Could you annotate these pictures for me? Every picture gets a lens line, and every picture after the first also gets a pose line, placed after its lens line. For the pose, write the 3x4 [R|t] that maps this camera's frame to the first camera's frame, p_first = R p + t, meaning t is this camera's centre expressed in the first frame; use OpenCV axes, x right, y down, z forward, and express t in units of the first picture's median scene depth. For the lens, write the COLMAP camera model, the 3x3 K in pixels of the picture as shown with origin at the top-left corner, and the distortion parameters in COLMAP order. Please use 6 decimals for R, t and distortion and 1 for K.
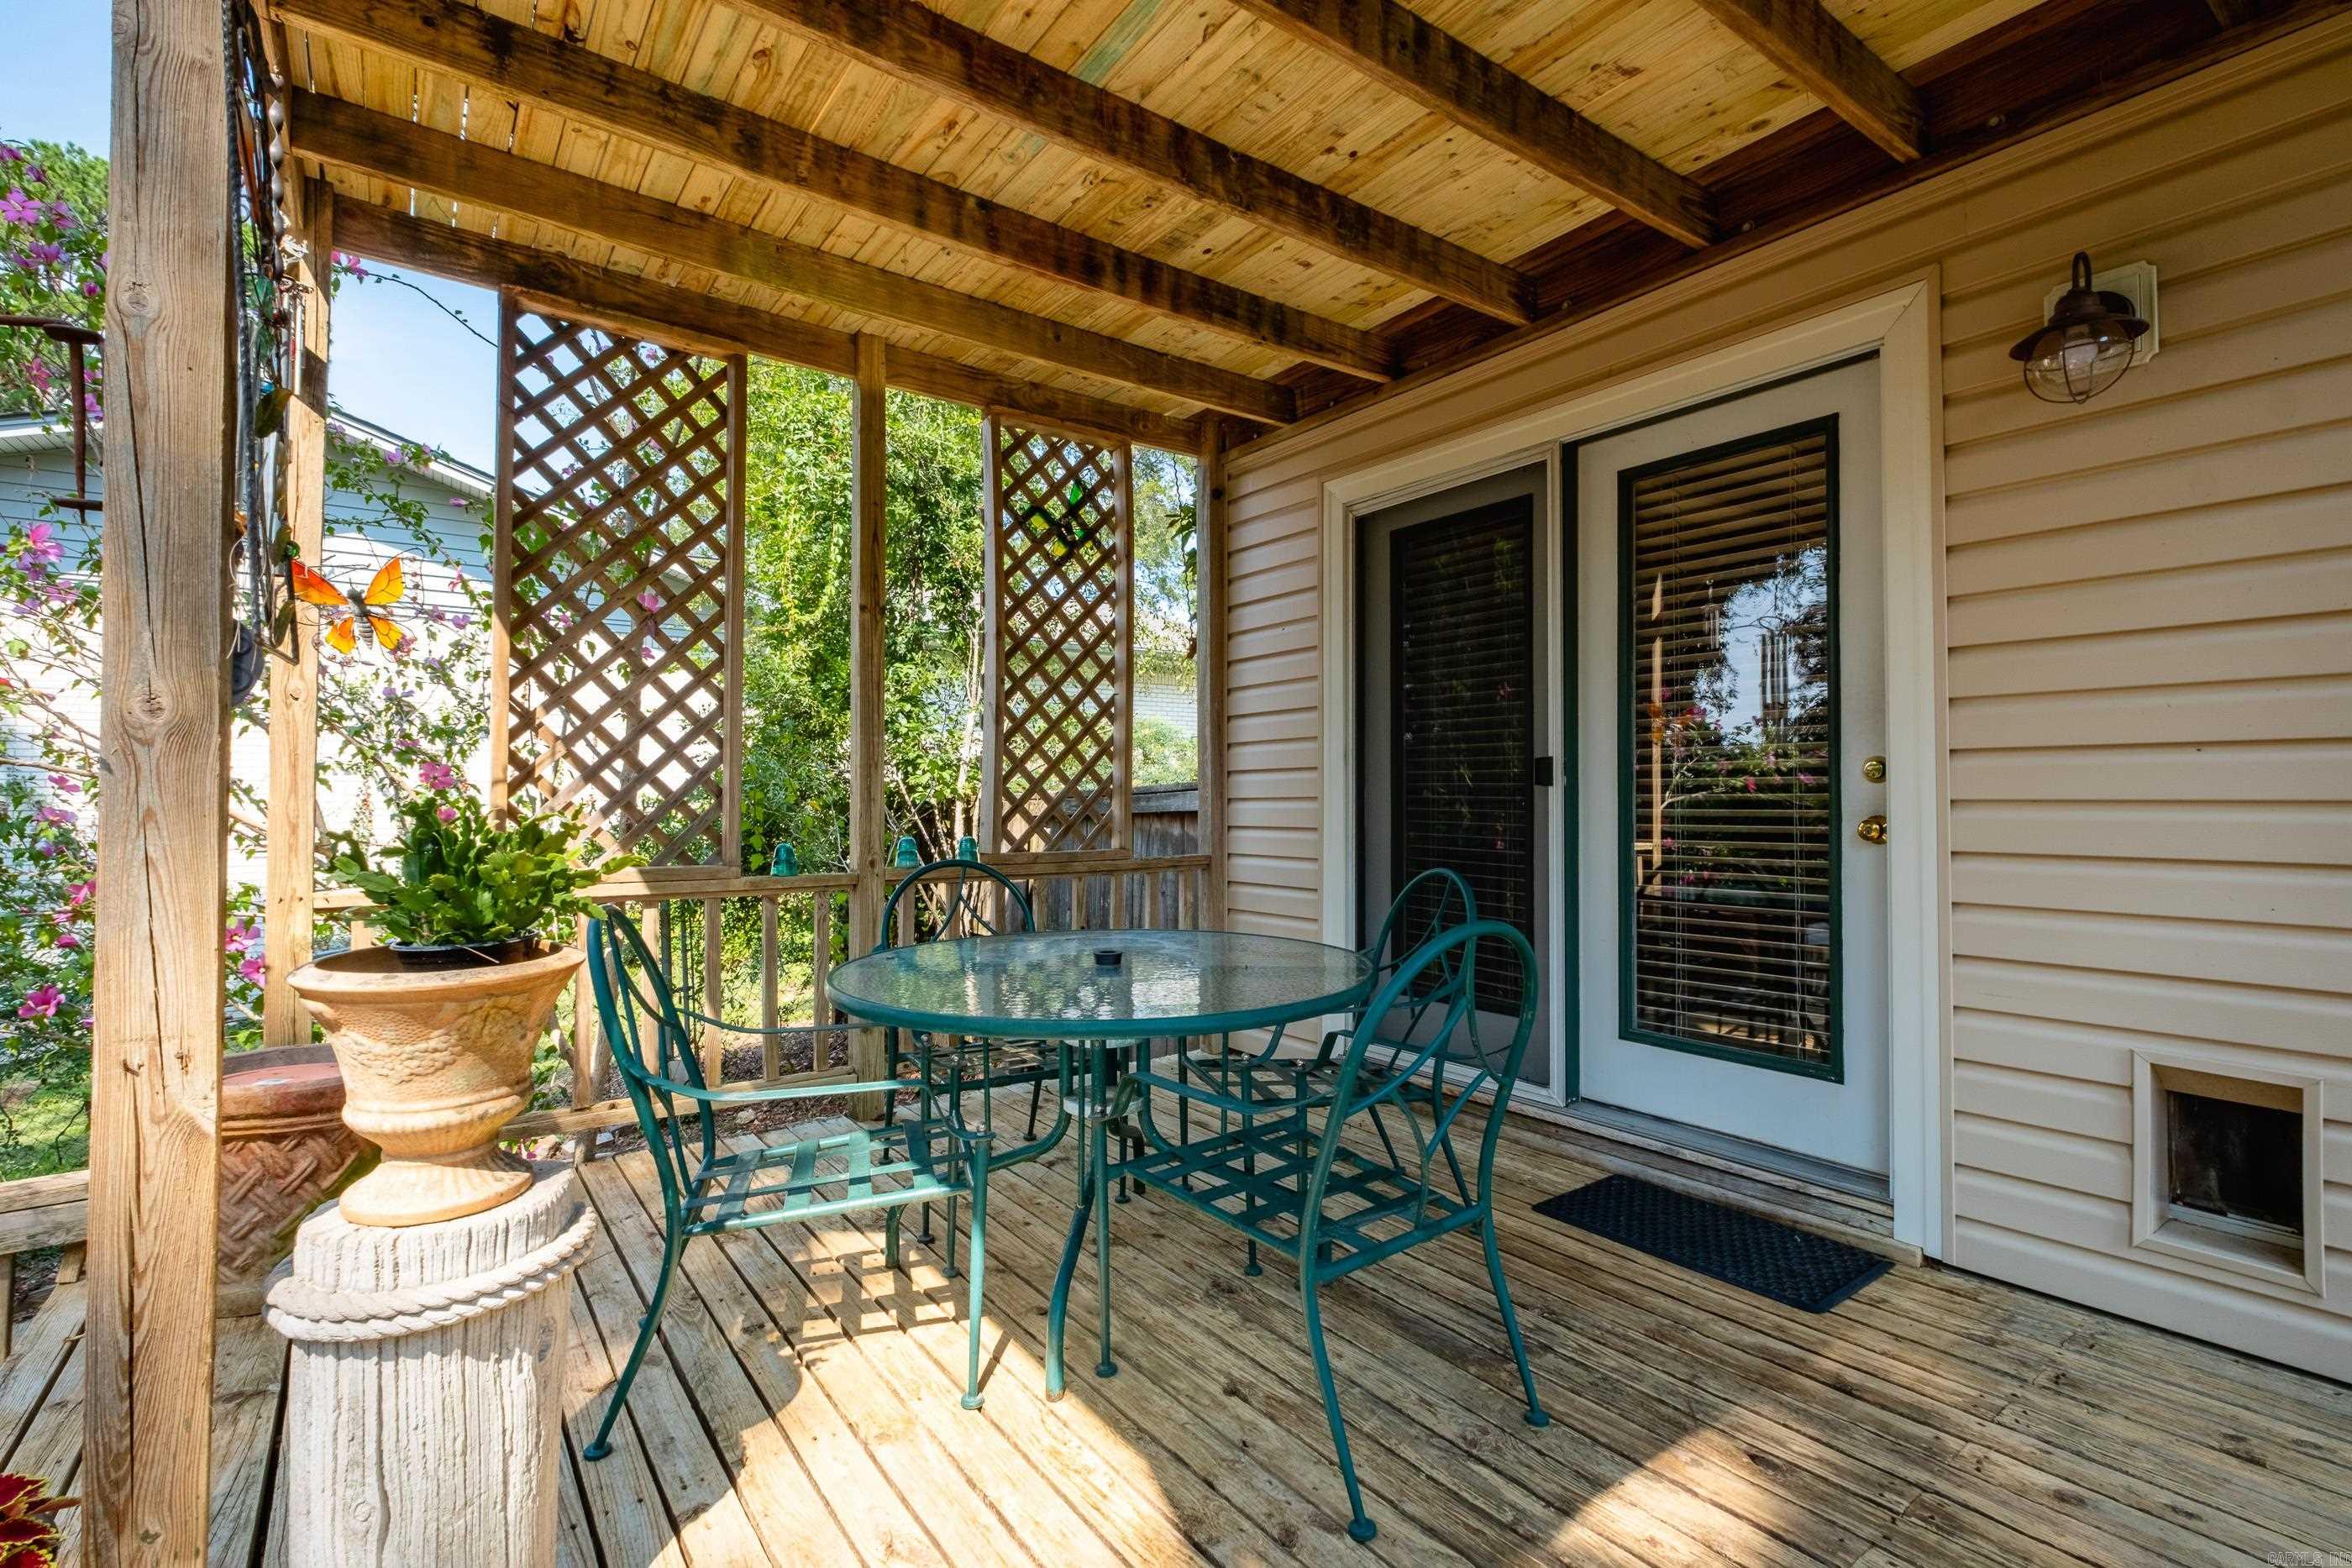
lens RADIAL K [[1083.8, 0, 1192.3], [0, 1083.8, 789.2], [0, 0, 1]] dist [0.007095, -0.000677]
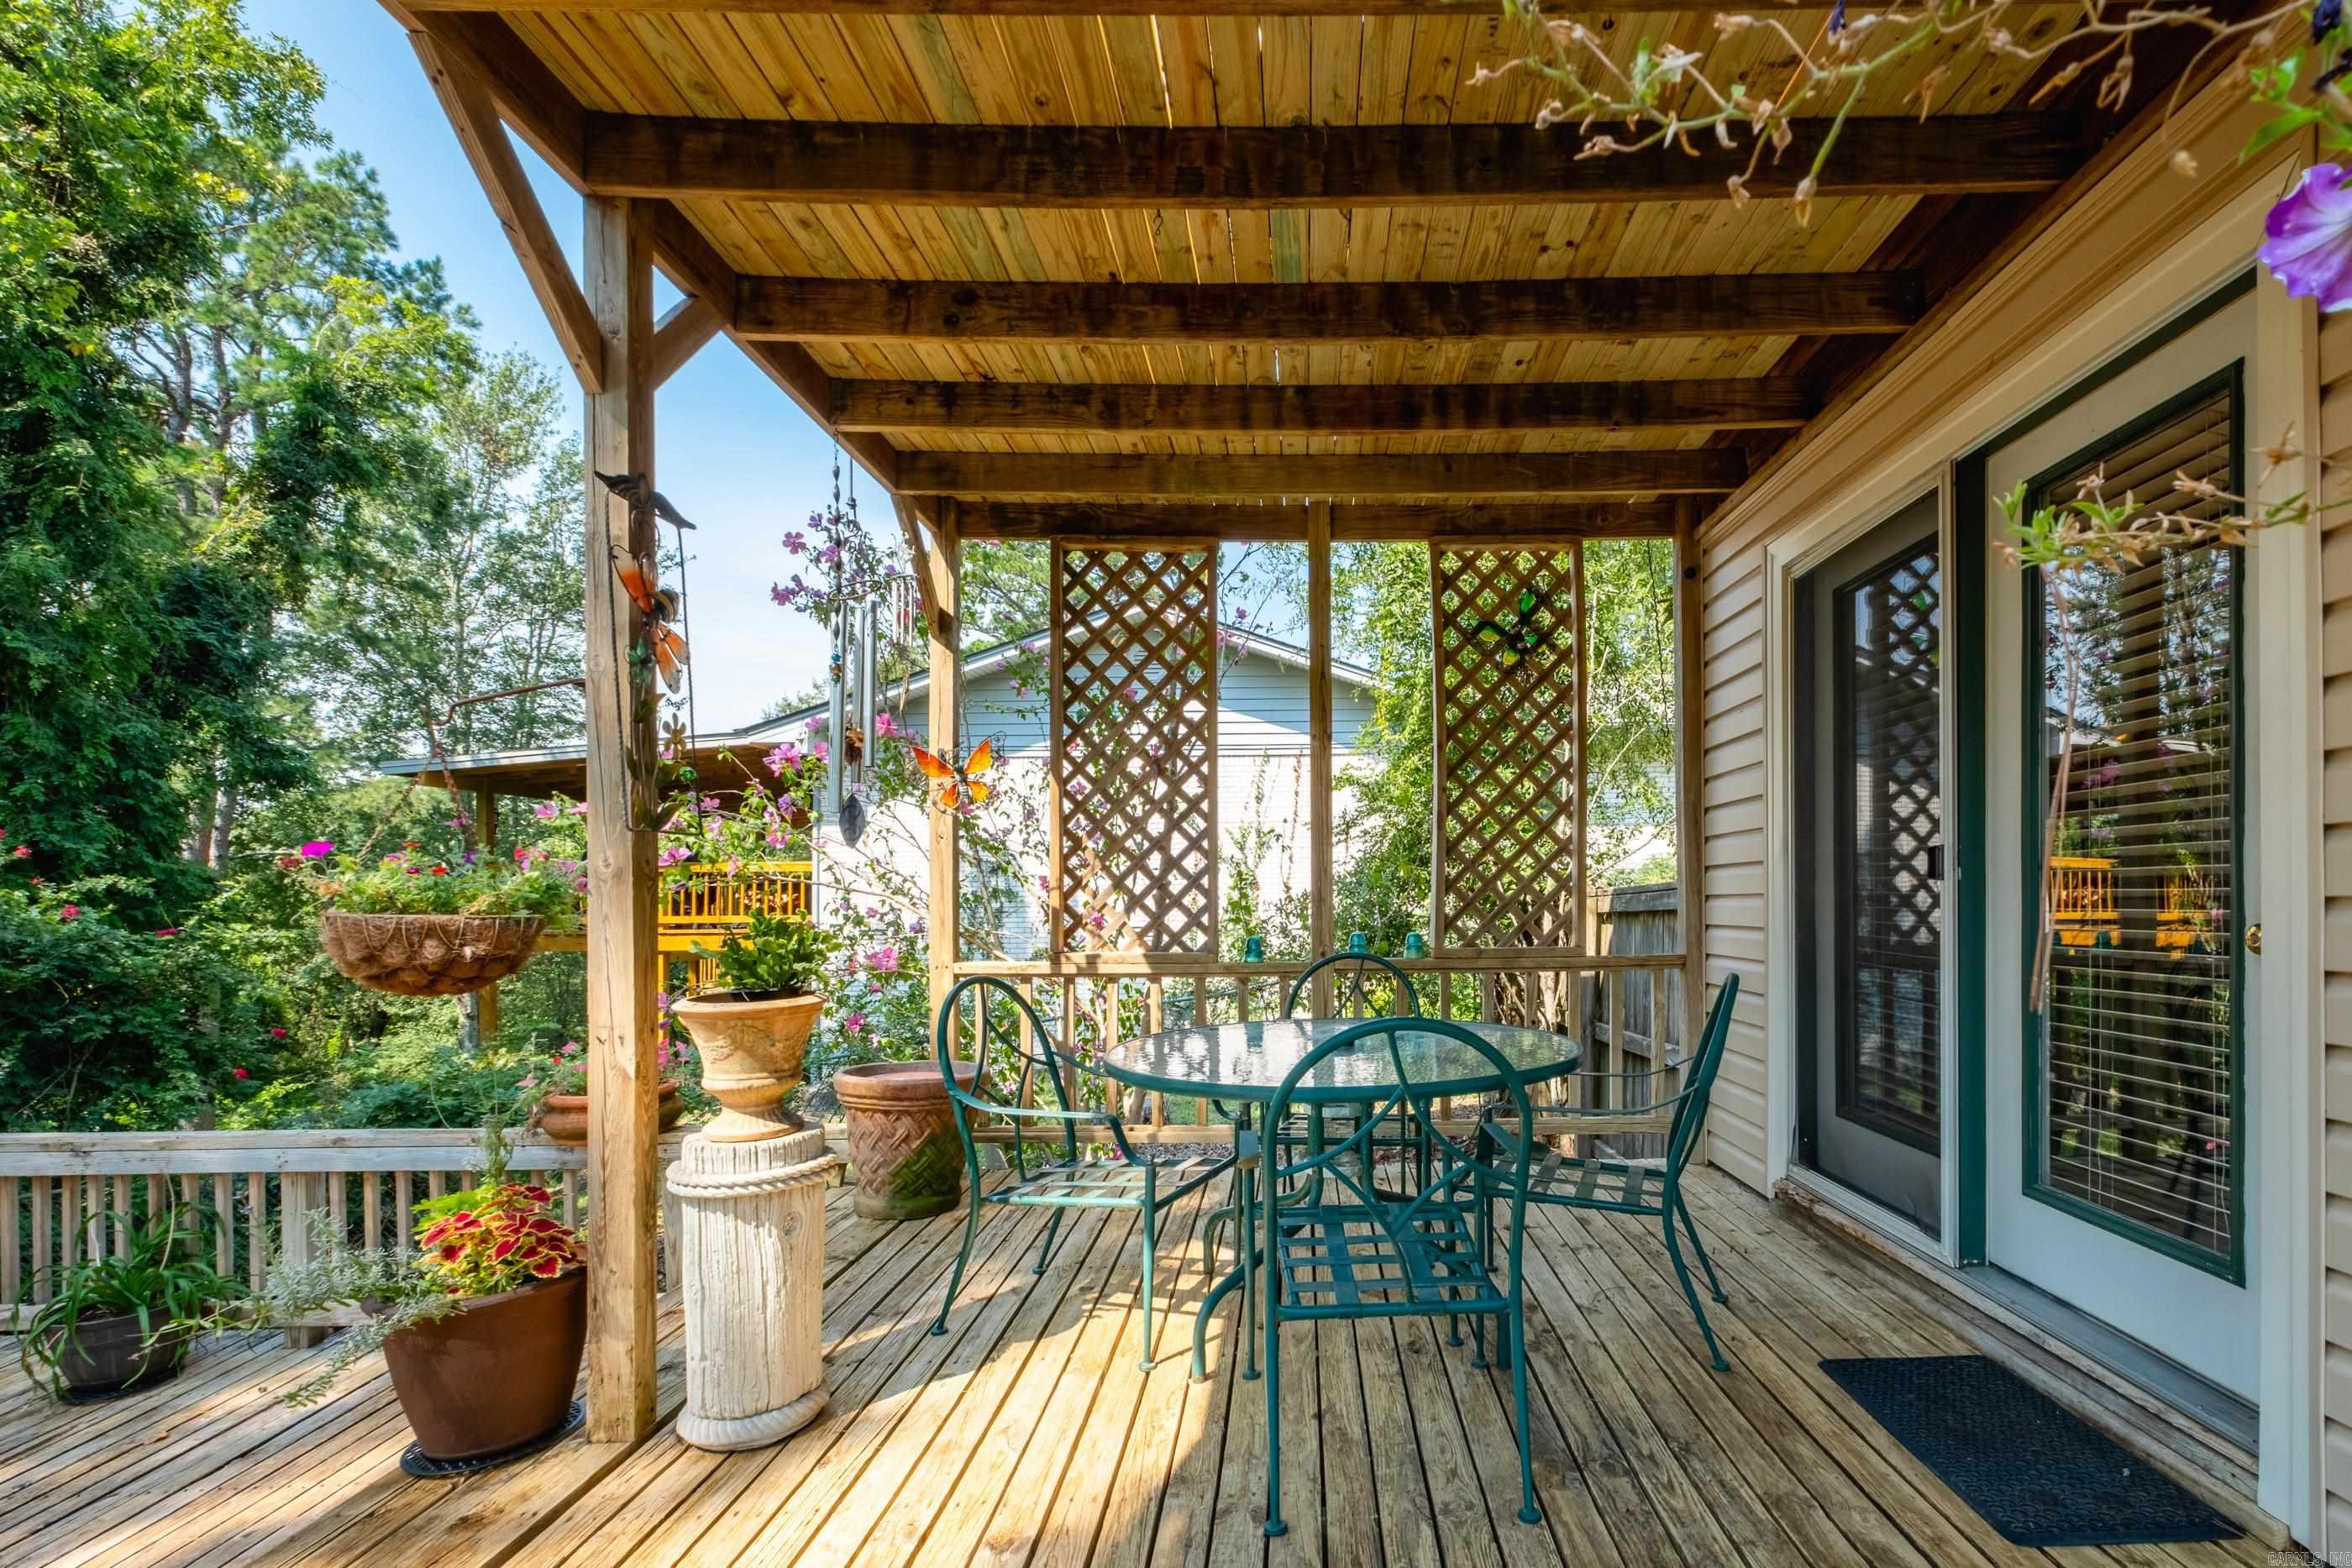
lens RADIAL K [[1026.0, 0, 1196.6], [0, 1026.0, 897.6], [0, 0, 1]] dist [0.006197, -0.004848]
pose [[0.809456, -0.007073, -0.587137, 0.326020], [0.014329, 0.999868, 0.007711, -0.003217], [0.587005, -0.014655, 0.809451, 0.029756]]
